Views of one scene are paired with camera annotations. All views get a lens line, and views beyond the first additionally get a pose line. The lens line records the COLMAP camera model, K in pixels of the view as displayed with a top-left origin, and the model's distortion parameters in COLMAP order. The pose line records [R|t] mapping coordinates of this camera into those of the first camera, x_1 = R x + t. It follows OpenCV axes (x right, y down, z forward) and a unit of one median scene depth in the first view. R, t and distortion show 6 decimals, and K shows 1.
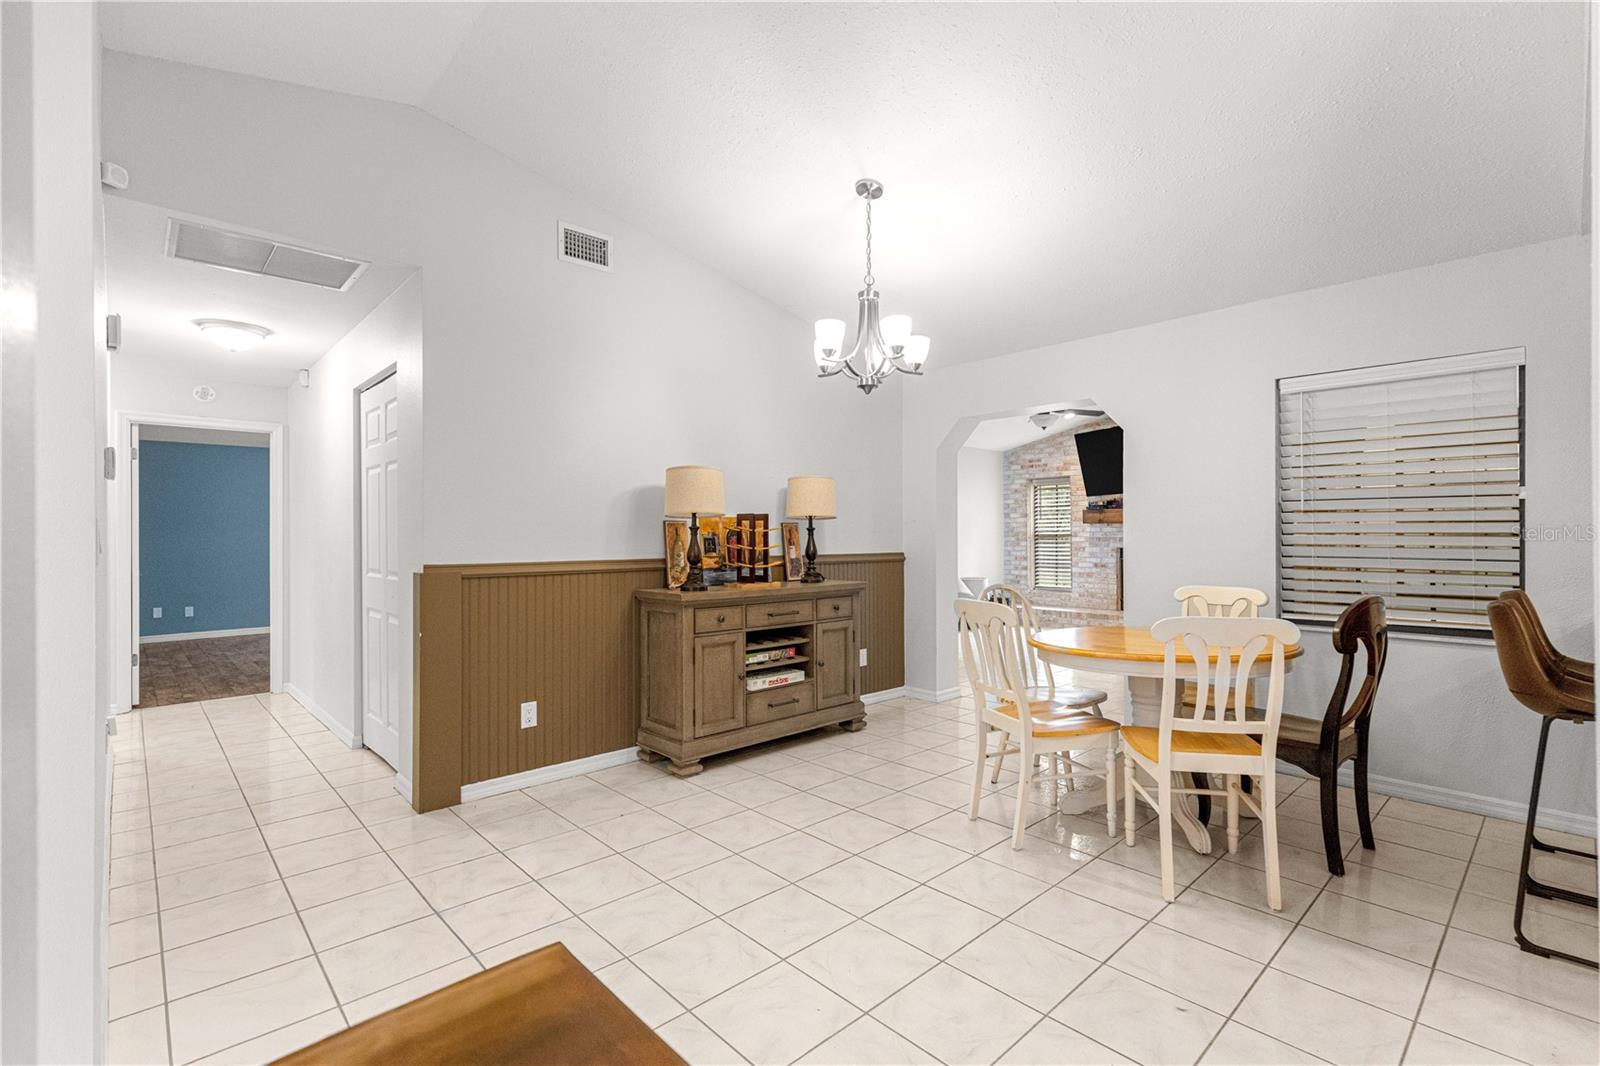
lens RADIAL K [[723.3, 0, 806.1], [0, 723.3, 530.5], [0, 0, 1]] dist [0.012339, -0.000564]
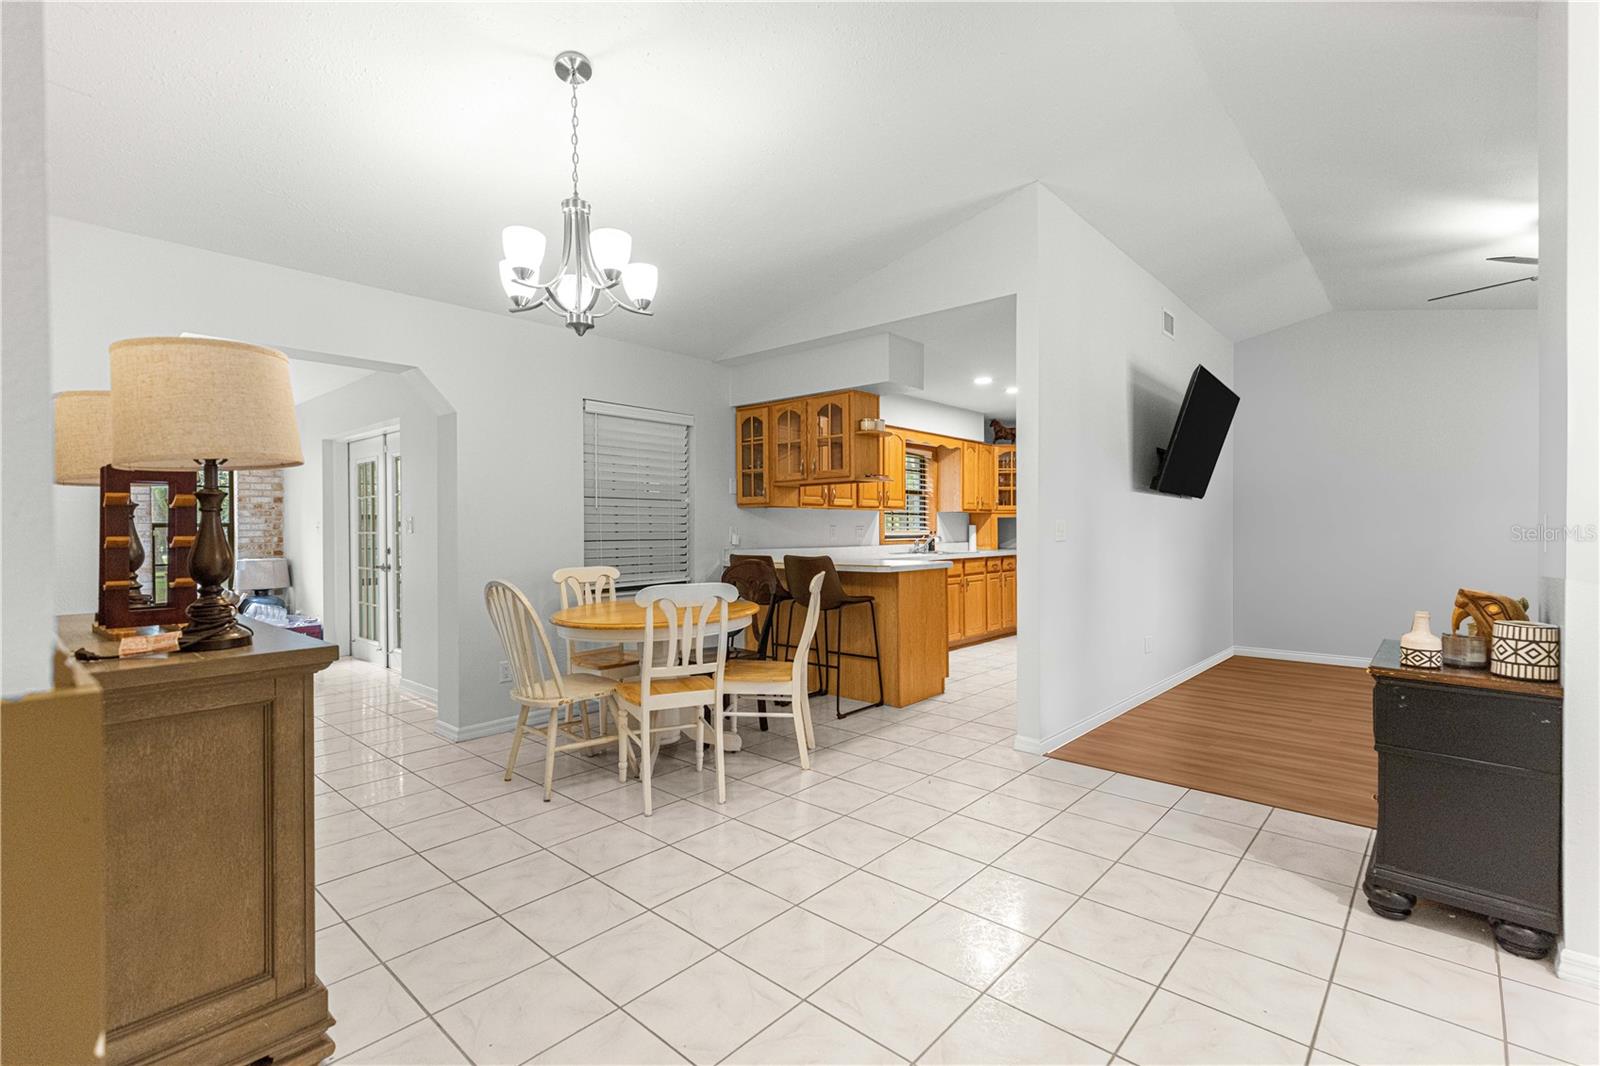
lens RADIAL K [[728.1, 0, 789.9], [0, 728.1, 528.4], [0, 0, 1]] dist [0.026830, -0.000028]
pose [[-0.069925, 0.001605, 0.997551, -0.548425], [-0.000756, 0.999998, -0.001662, 0.013824], [-0.997552, -0.000870, -0.069924, 0.638810]]
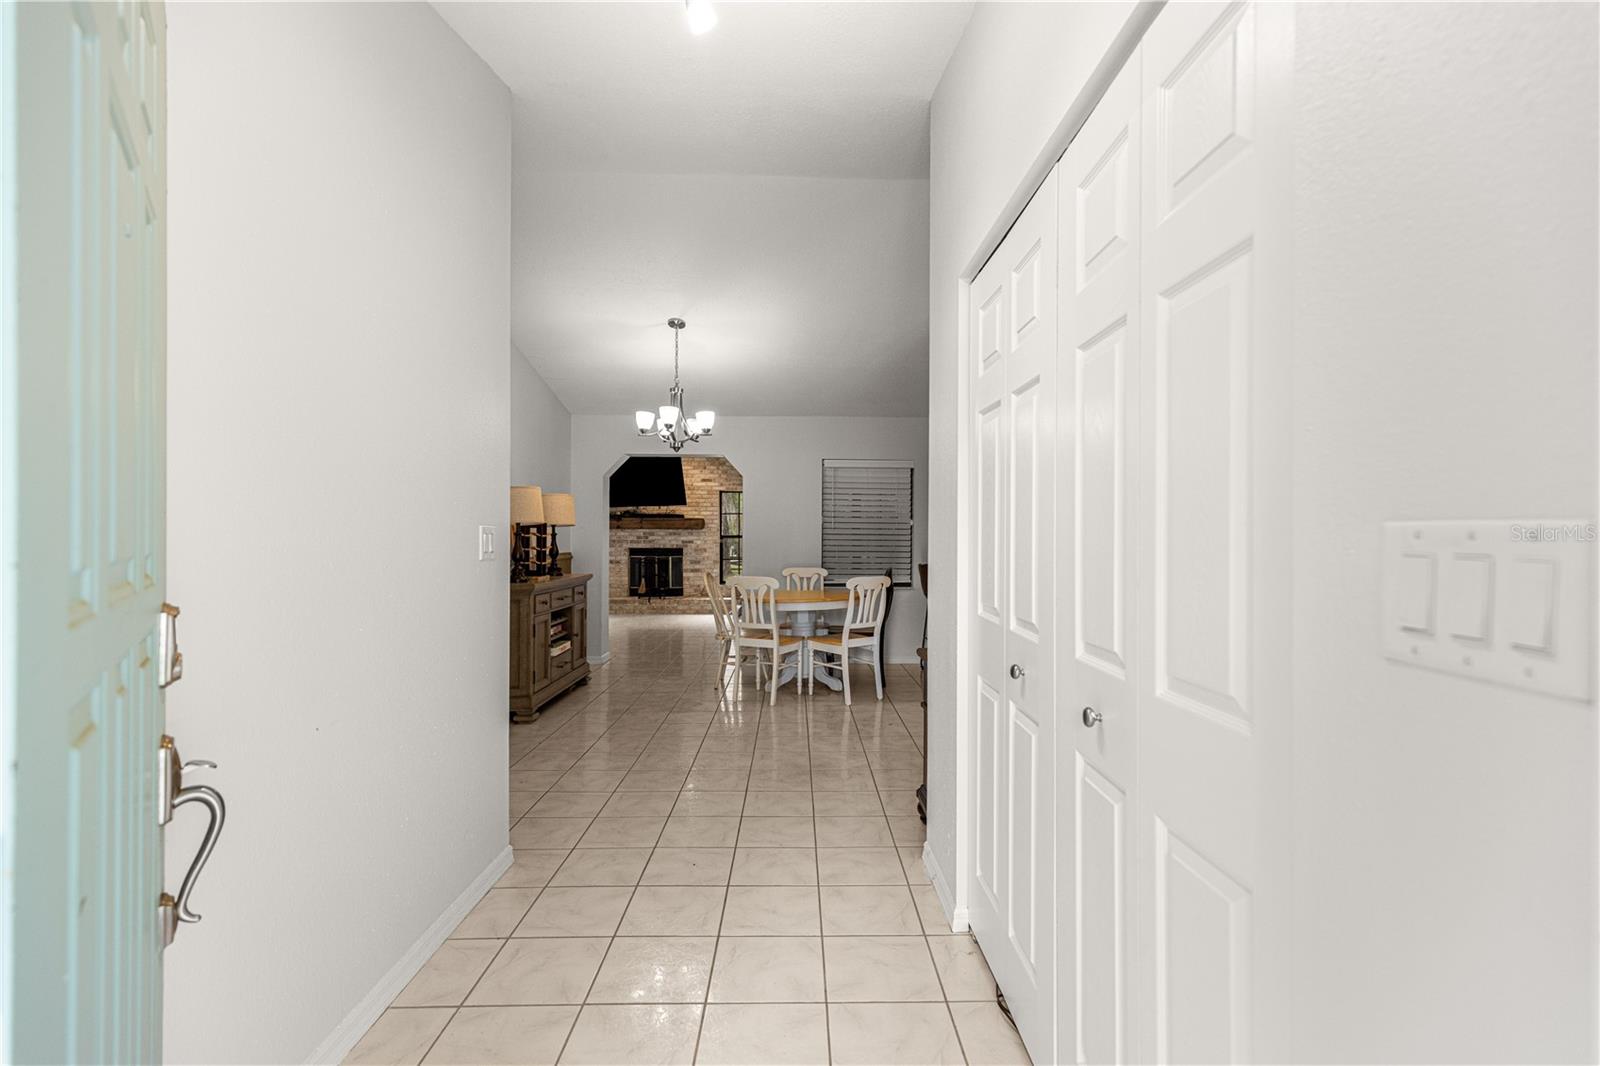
lens RADIAL K [[733.3, 0, 800.0], [0, 733.3, 533.0], [0, 0, 1]] dist [0.000904, -0.000104]
pose [[0.675120, 0.009533, 0.737646, -0.709695], [-0.011425, 0.999932, -0.002466, -0.006641], [-0.737619, -0.006763, 0.675183, -0.226006]]
